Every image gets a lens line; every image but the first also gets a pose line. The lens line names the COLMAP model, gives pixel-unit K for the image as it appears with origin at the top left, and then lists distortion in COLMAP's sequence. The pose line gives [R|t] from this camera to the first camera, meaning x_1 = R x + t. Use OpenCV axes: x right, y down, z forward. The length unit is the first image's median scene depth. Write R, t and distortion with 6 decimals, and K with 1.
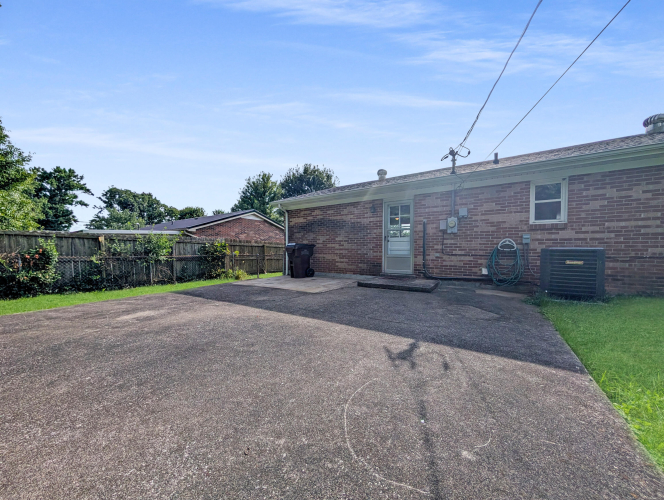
lens RADIAL K [[246.3, 0, 329.1], [0, 246.3, 257.1], [0, 0, 1]] dist [0.002134, -0.000626]
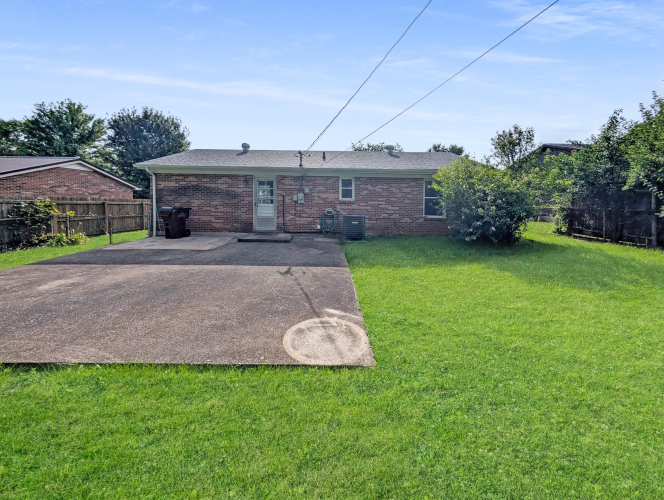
lens RADIAL K [[246.3, 0, 334.8], [0, 246.3, 224.9], [0, 0, 1]] dist [0.002134, -0.000626]
pose [[0.812797, -0.042782, 0.580974, -0.224522], [-0.000127, 0.997287, 0.073617, -0.070646], [-0.582547, -0.059909, 0.810586, -0.377275]]
